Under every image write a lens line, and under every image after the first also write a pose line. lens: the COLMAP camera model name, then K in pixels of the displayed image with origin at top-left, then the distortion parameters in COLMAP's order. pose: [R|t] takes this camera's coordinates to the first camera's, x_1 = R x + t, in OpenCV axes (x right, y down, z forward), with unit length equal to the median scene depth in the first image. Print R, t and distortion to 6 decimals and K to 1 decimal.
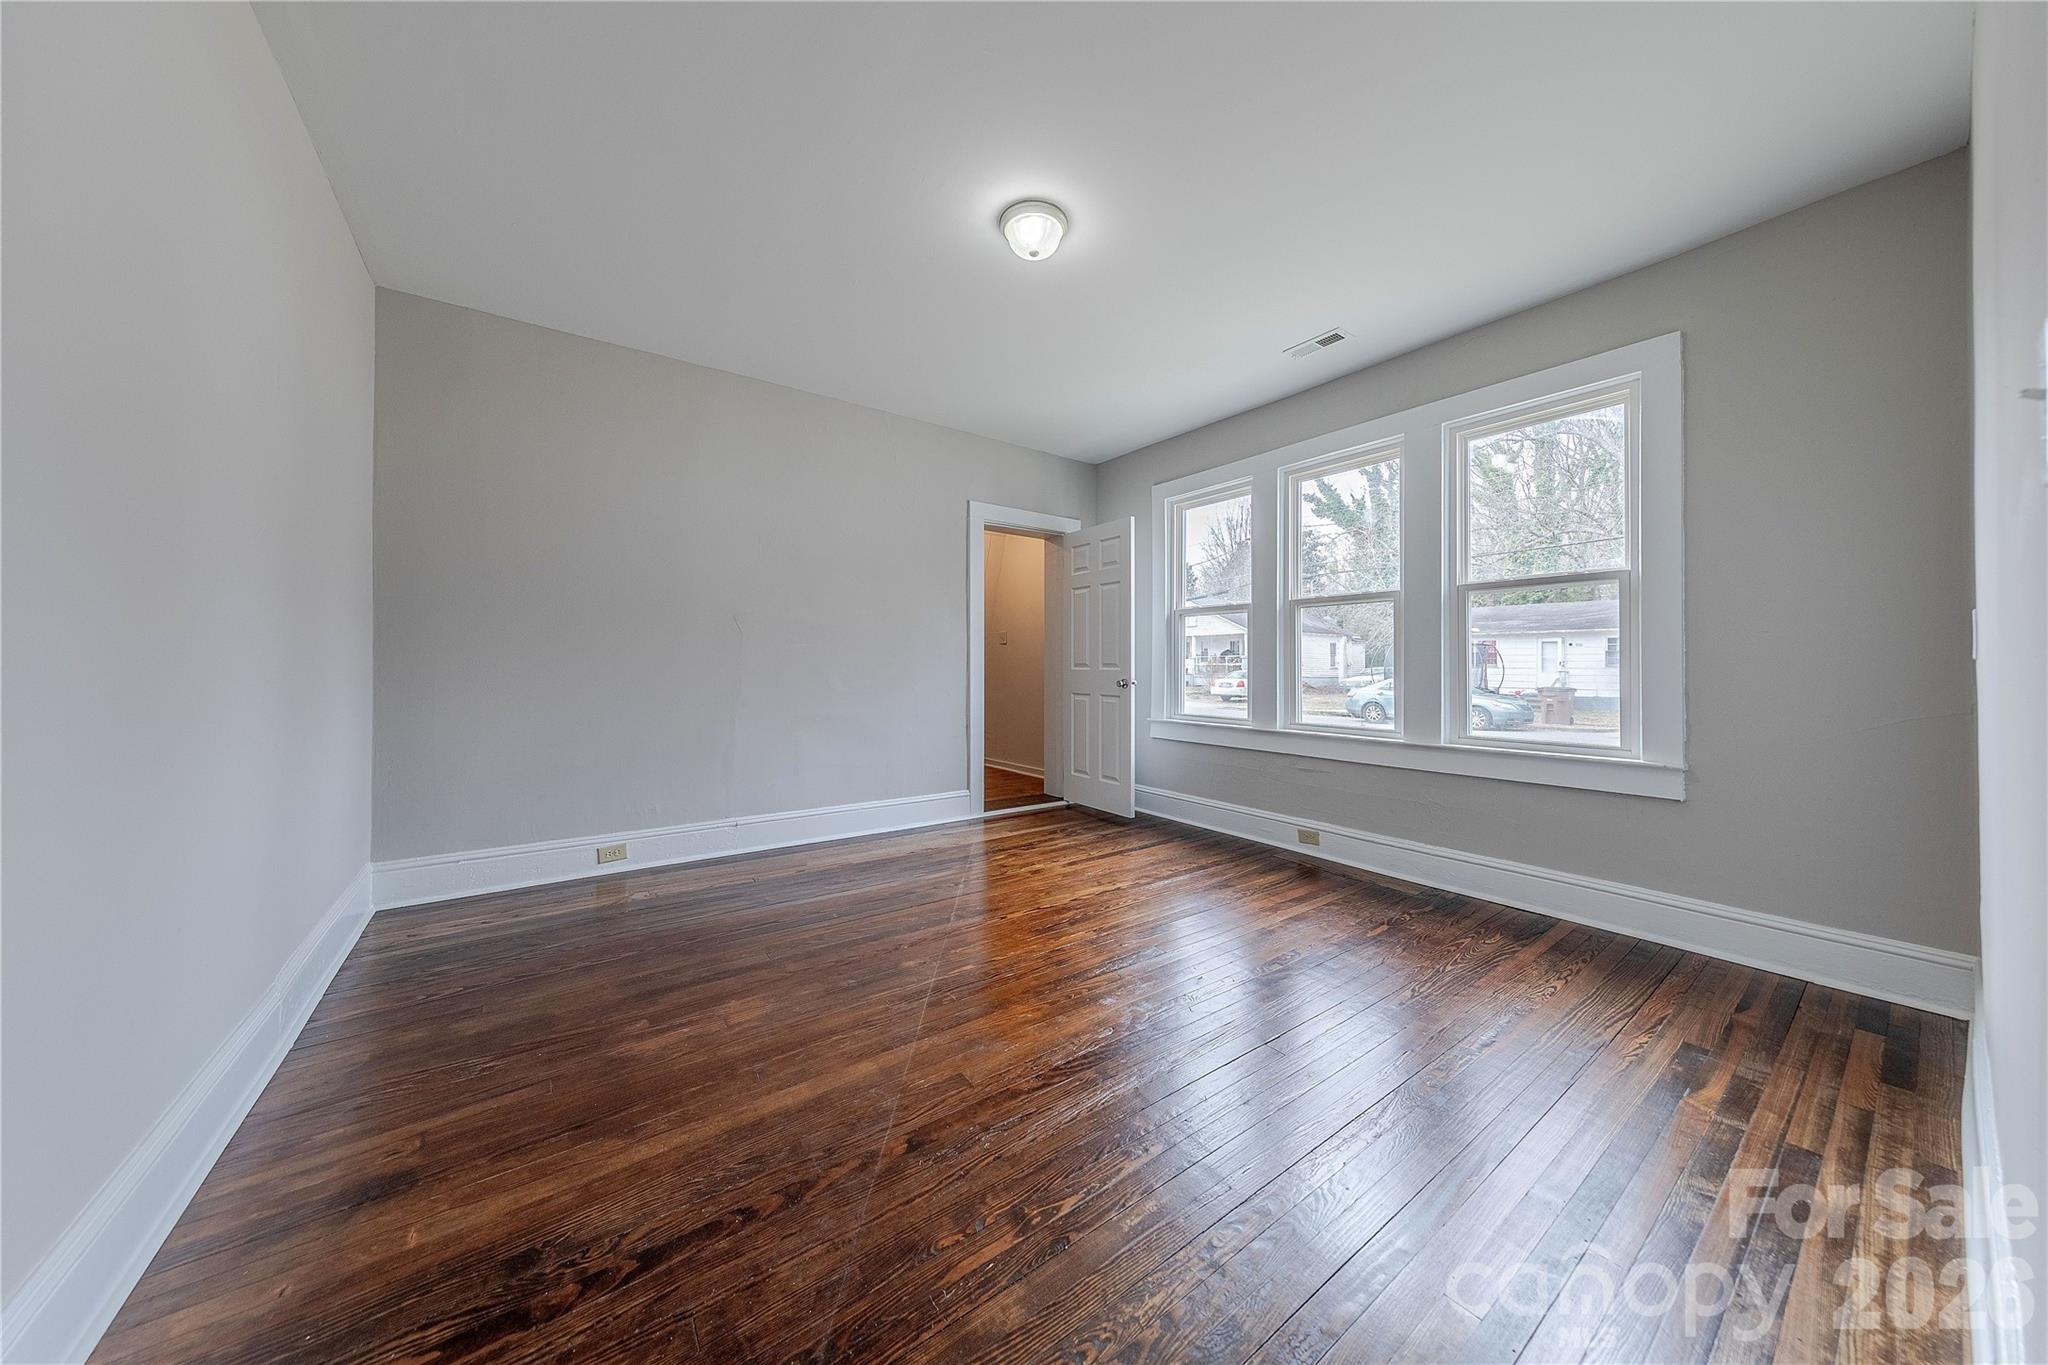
lens RADIAL K [[657.8, 0, 974.3], [0, 657.8, 665.7], [0, 0, 1]] dist [0.000202, -0.000021]
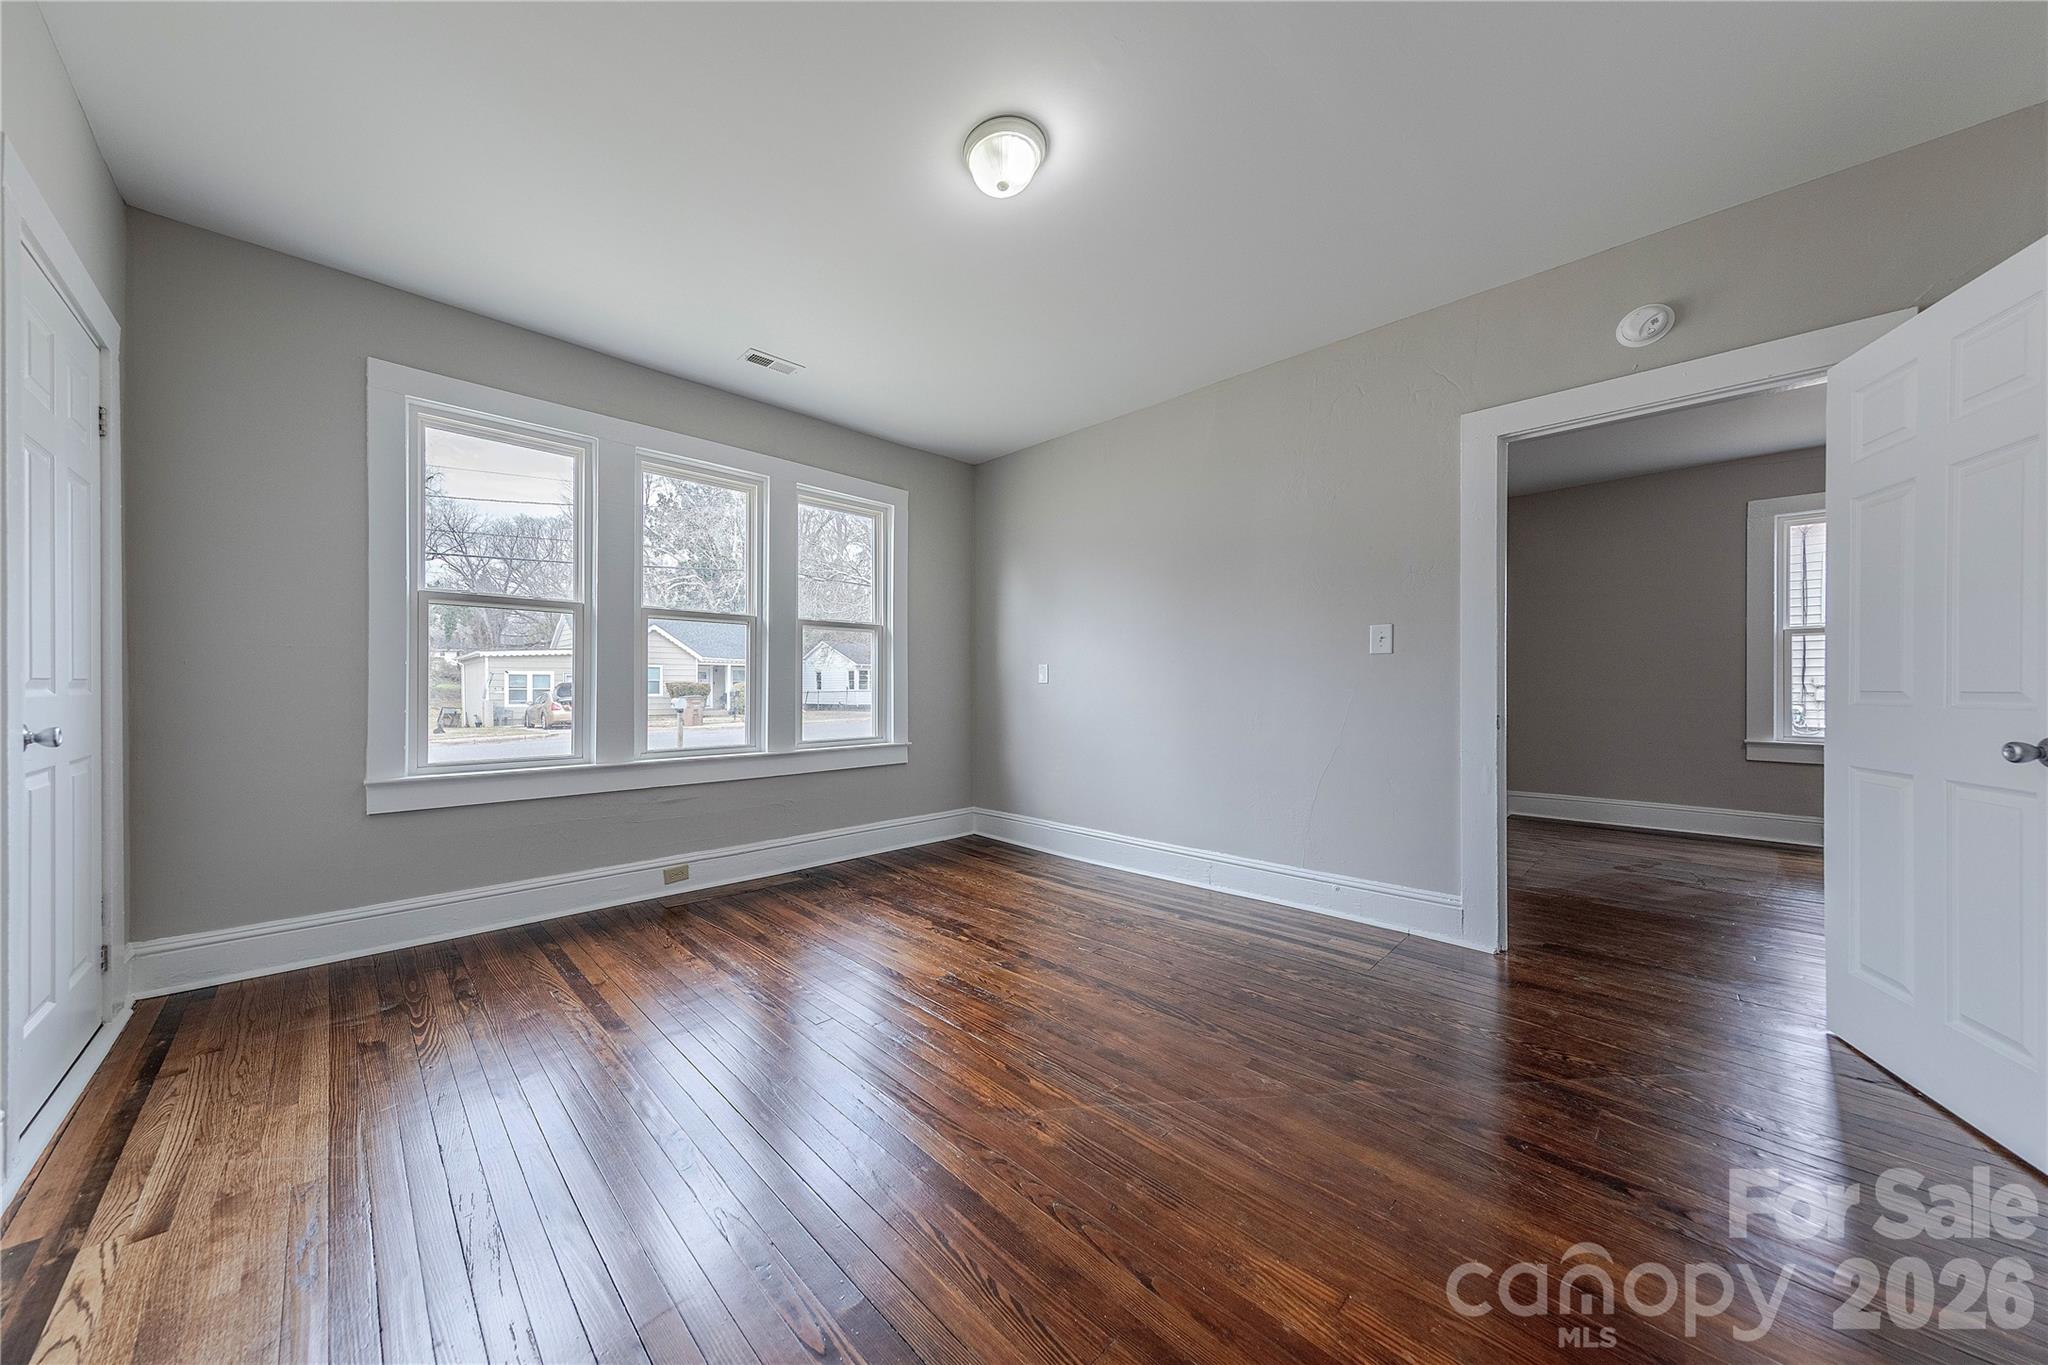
lens RADIAL K [[669.9, 0, 991.6], [0, 669.9, 687.3], [0, 0, 1]] dist [0.016437, -0.004321]
pose [[-0.177389, -0.007266, 0.984114, -0.587277], [-0.004289, 0.999969, 0.006610, -0.005312], [-0.984131, -0.003048, -0.177415, 0.912834]]
